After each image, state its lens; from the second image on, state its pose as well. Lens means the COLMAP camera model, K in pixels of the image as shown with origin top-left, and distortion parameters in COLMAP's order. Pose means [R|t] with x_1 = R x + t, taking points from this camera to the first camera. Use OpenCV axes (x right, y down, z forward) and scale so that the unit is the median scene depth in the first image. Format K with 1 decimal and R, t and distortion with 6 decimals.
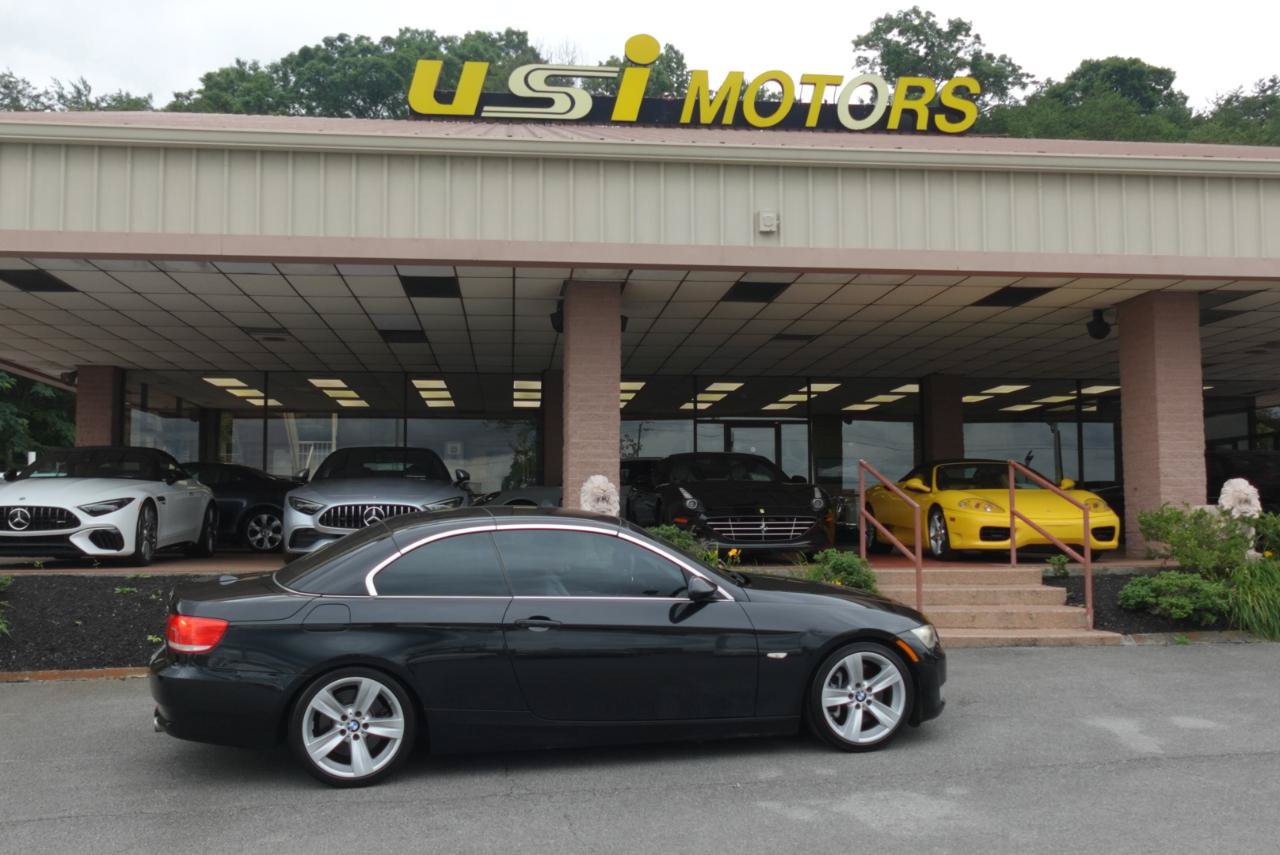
lens RADIAL K [[1262.7, 0, 641.1], [0, 1262.7, 428.7], [0, 0, 1]] dist [-0.016521, 0.026109]
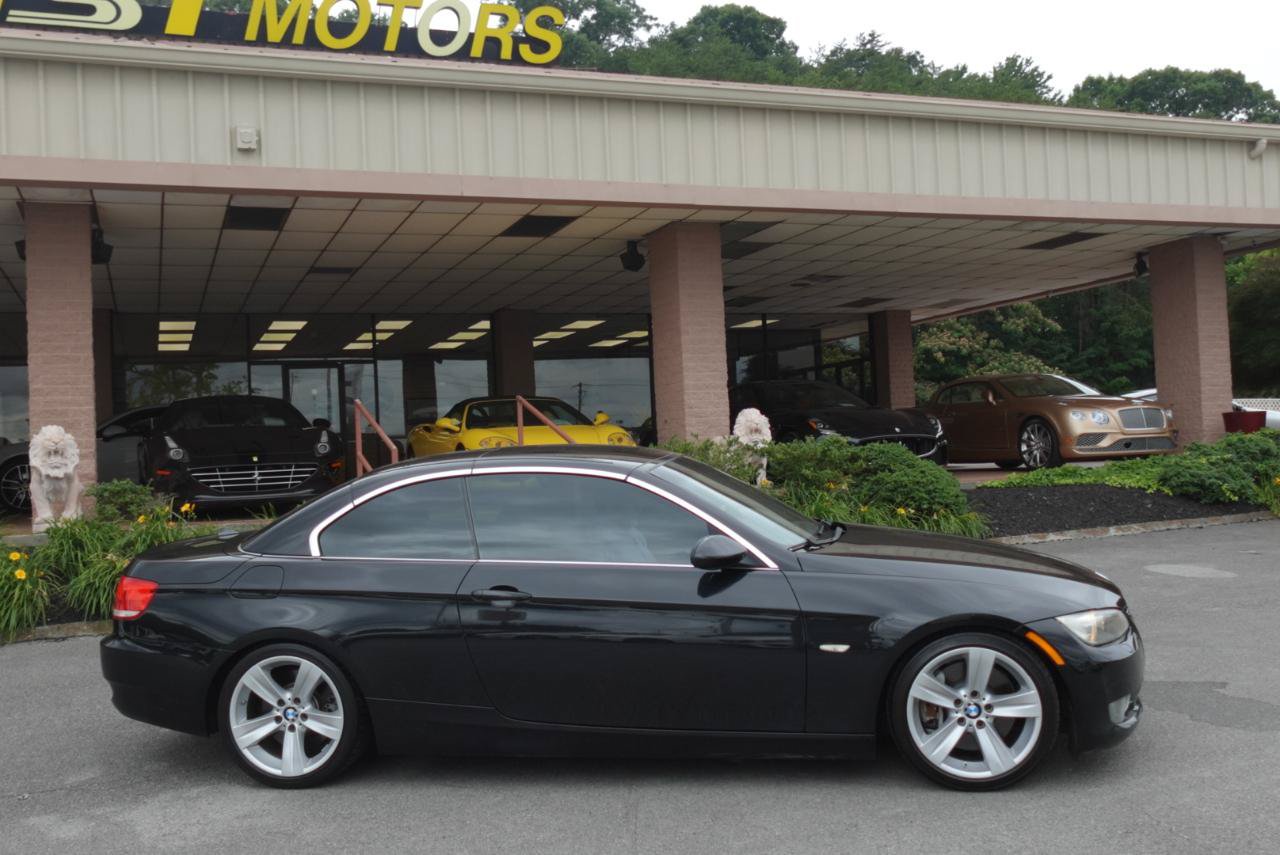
lens RADIAL K [[1262.7, 0, 641.1], [0, 1262.7, 428.7], [0, 0, 1]] dist [-0.016521, 0.026109]
pose [[0.963488, -0.032718, 0.265745, 0.064852], [0.020268, 0.998571, 0.049457, 0.002150], [-0.266983, -0.042265, 0.962774, 0.026580]]
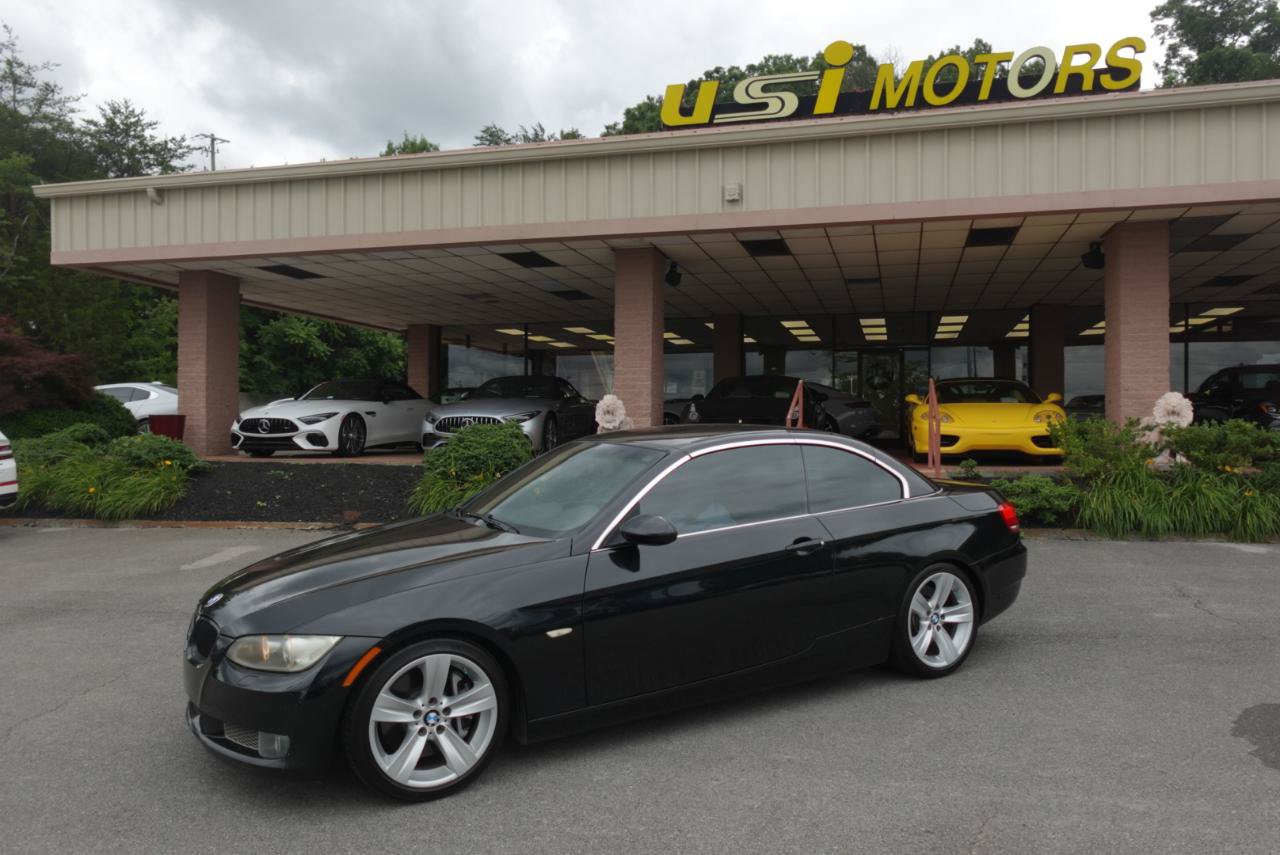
lens RADIAL K [[934.7, 0, 641.9], [0, 934.7, 430.8], [0, 0, 1]] dist [-0.006176, 0.005925]
pose [[0.931268, 0.004255, -0.364310, 0.183850], [0.023769, 0.997092, 0.072405, 0.001955], [0.363559, -0.076088, 0.928459, 0.043349]]
